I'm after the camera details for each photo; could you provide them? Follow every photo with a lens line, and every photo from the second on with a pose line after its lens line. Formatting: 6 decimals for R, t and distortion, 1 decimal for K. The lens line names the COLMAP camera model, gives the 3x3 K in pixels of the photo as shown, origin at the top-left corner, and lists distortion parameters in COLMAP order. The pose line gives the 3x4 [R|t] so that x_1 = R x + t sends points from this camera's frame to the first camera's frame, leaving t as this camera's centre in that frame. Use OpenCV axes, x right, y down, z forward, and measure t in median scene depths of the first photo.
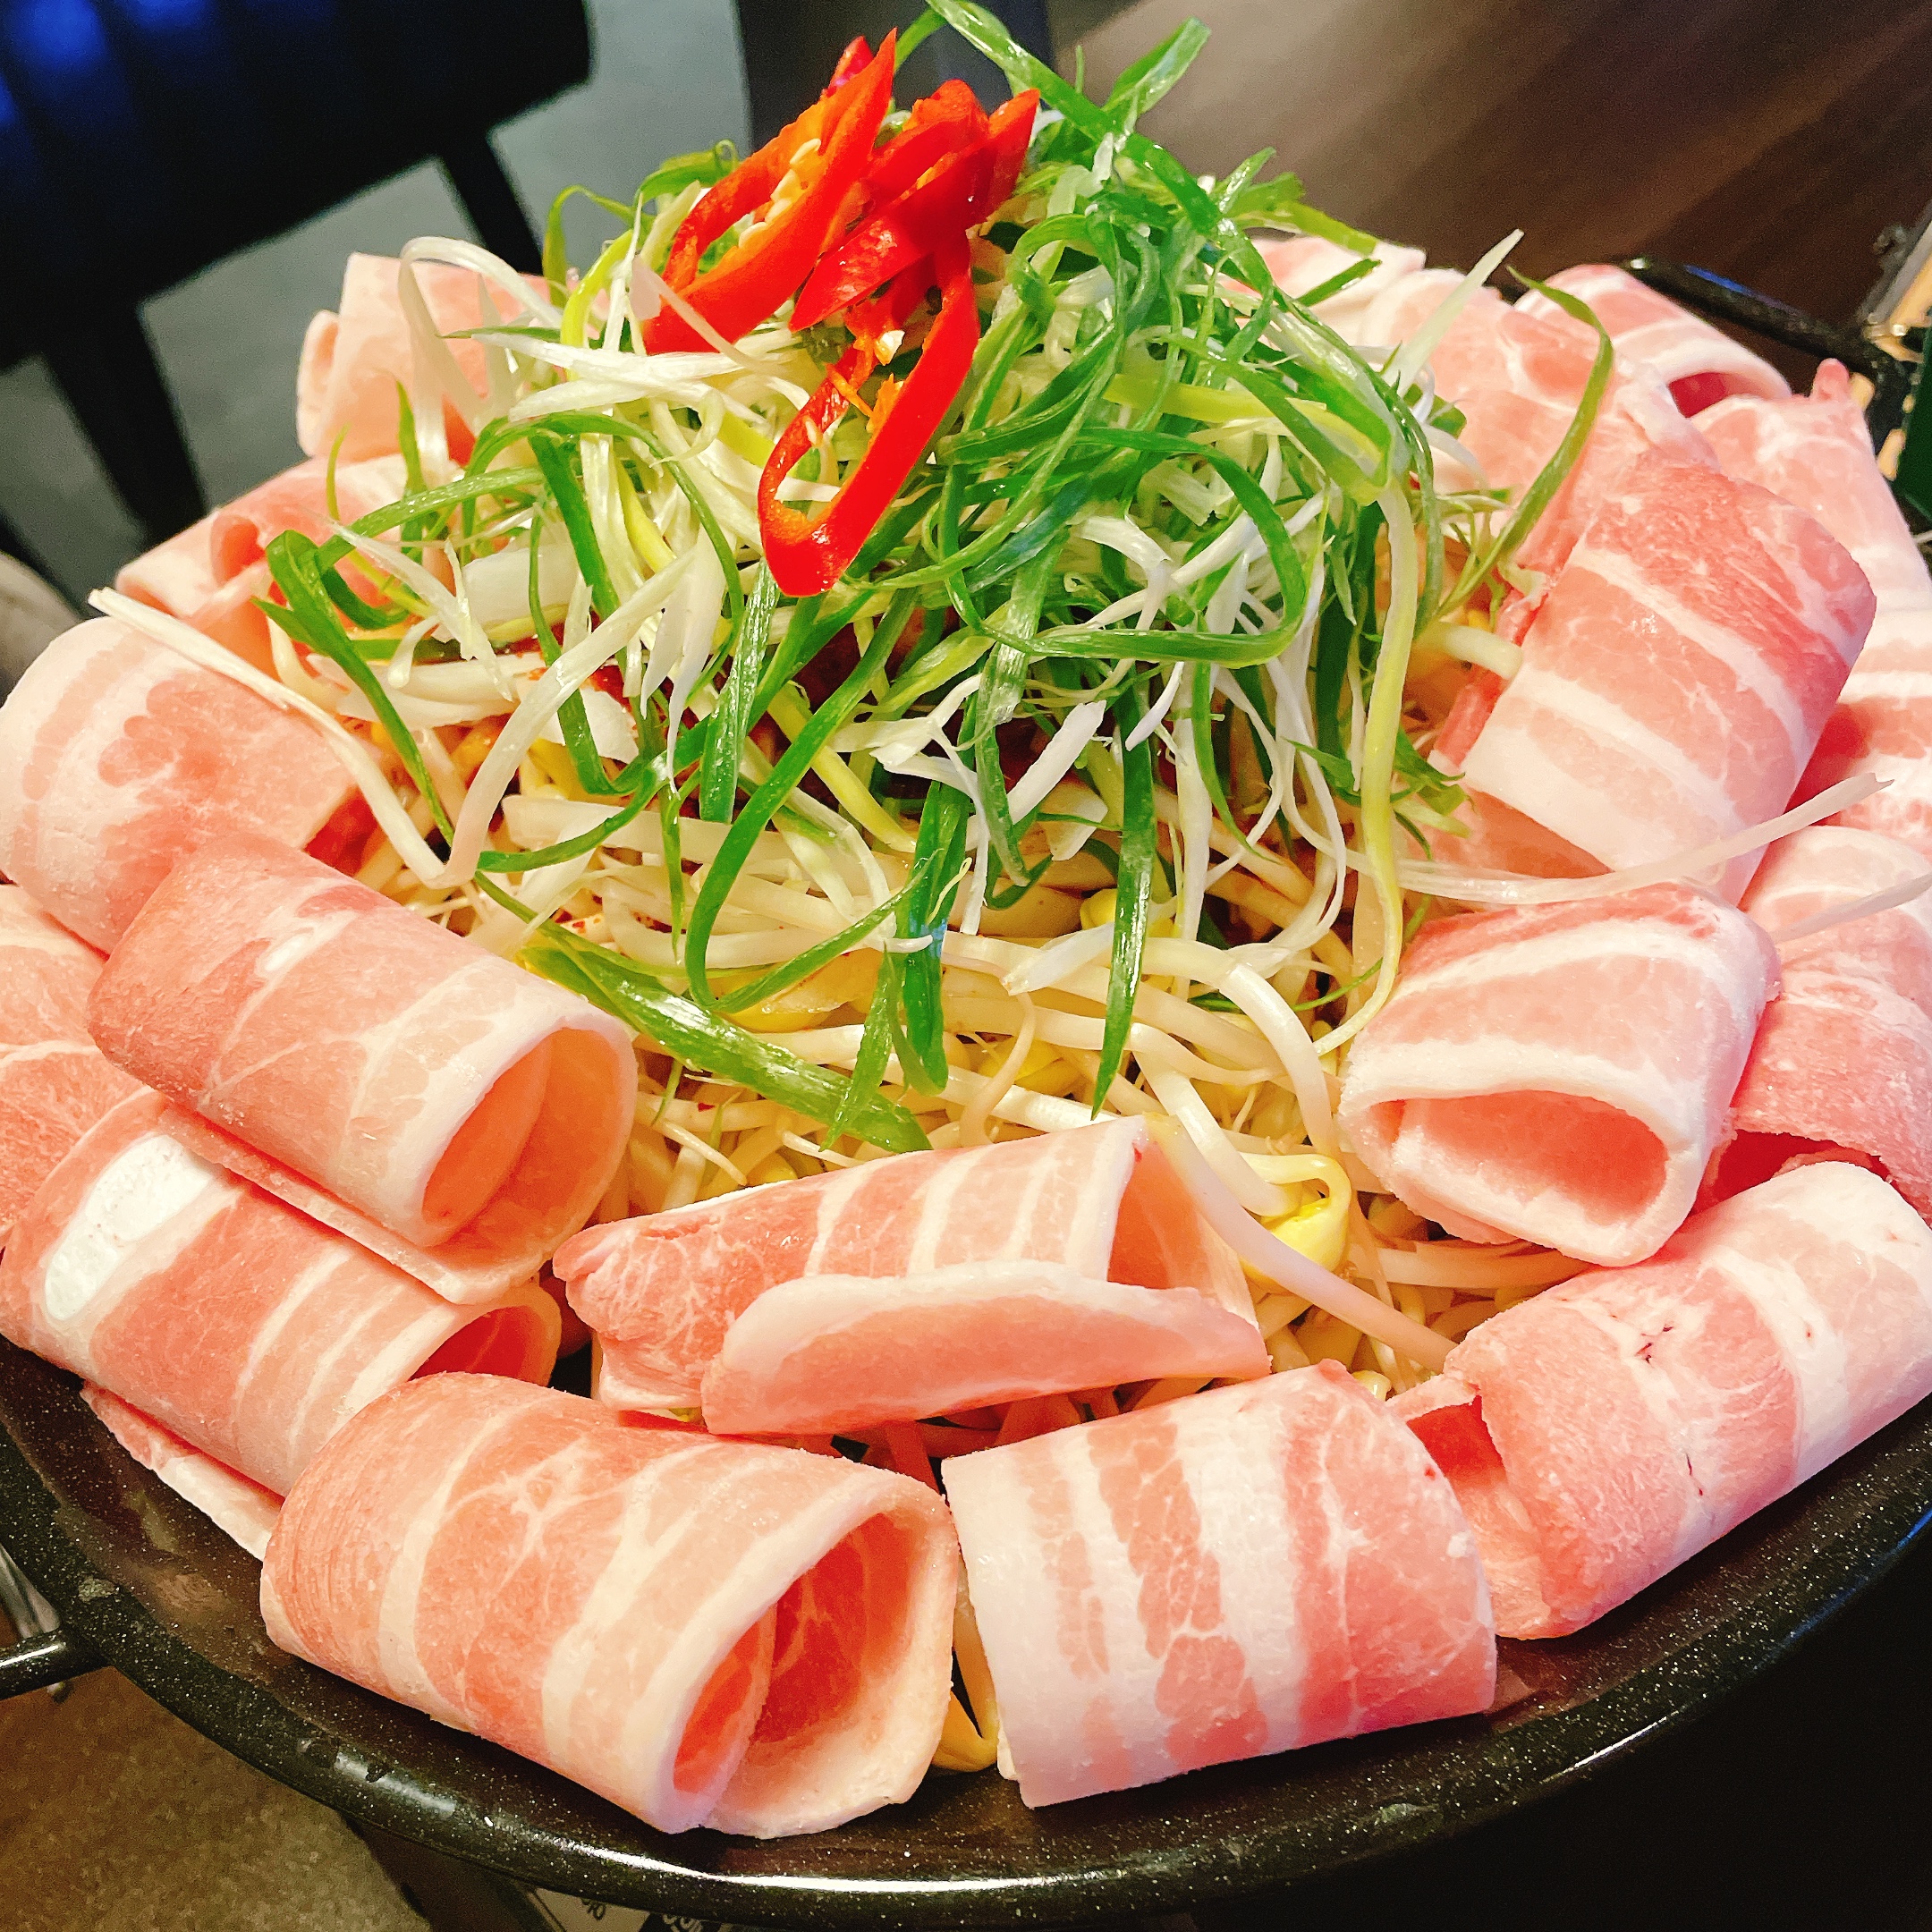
lens RADIAL K [[2015.5, 0, 967.5], [0, 2015.5, 966.4], [0, 0, 1]] dist [-0.002938, 0.000000]
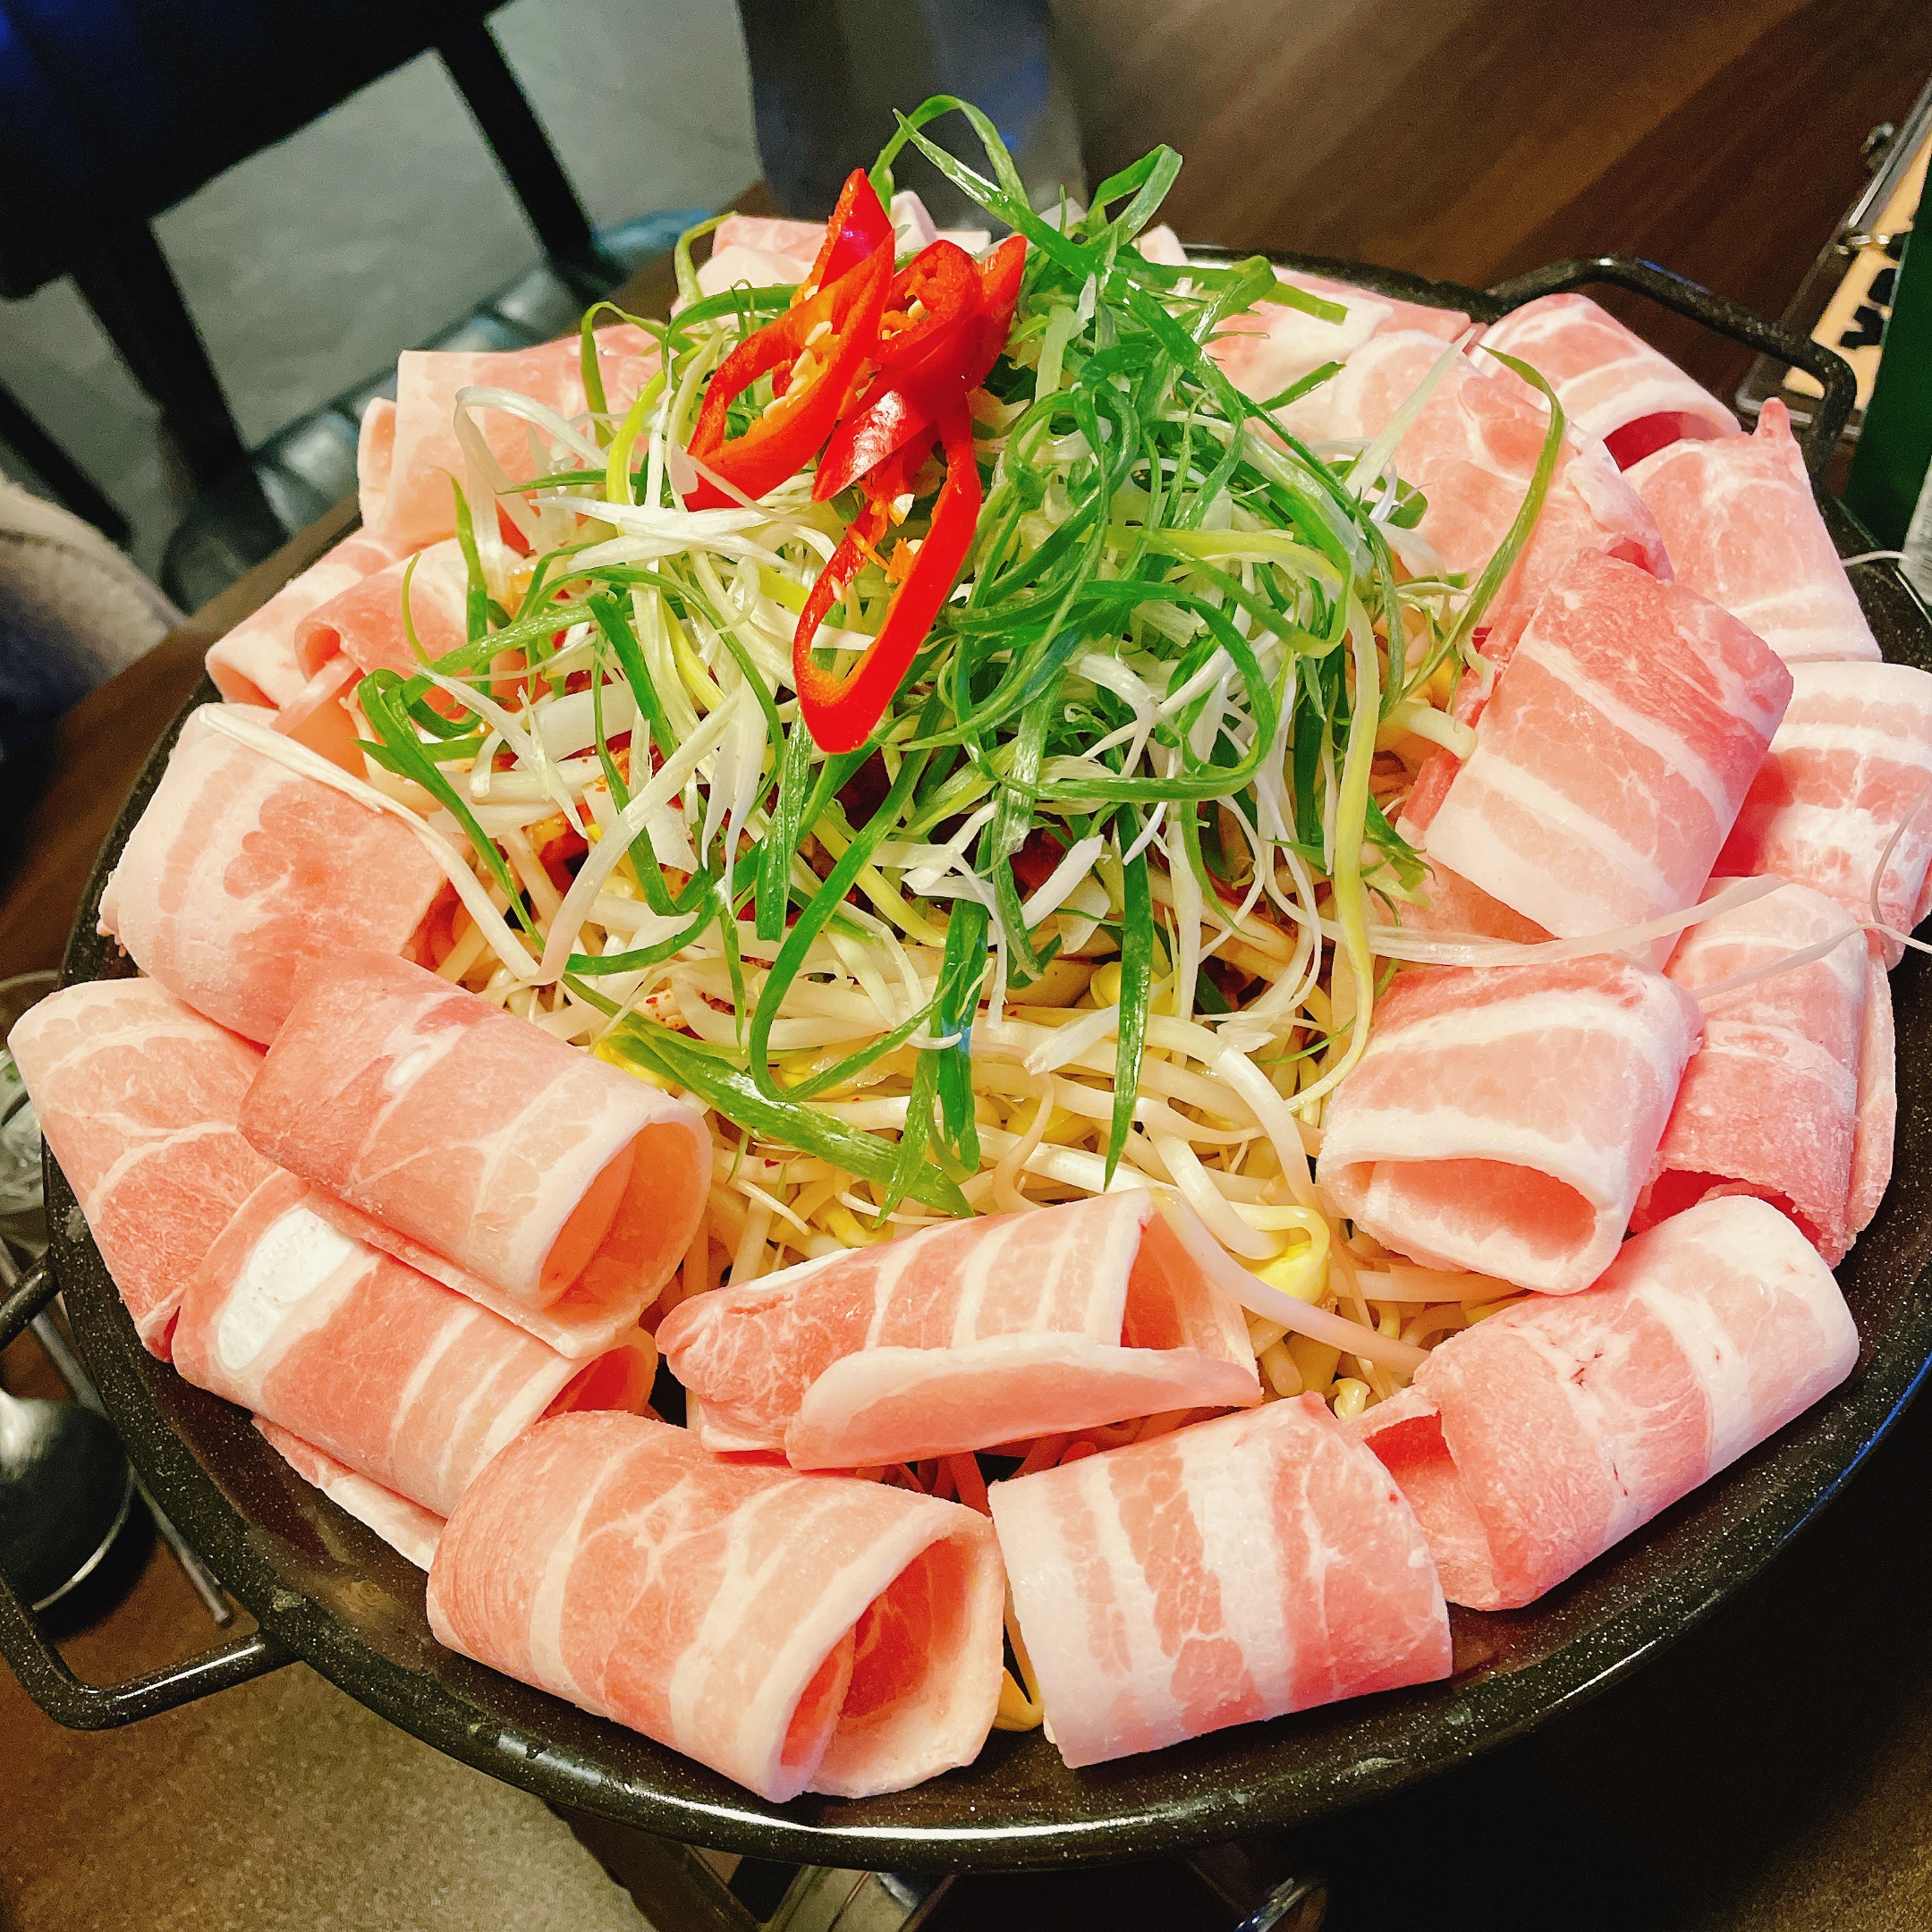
lens RADIAL K [[2015.5, 0, 964.8], [0, 2015.5, 965.8], [0, 0, 1]] dist [-0.002938, 0.000000]
pose [[0.998957, -0.040180, -0.021710, 0.010728], [0.042097, 0.994440, 0.096529, -0.162470], [0.017710, -0.097342, 0.995093, -0.146099]]
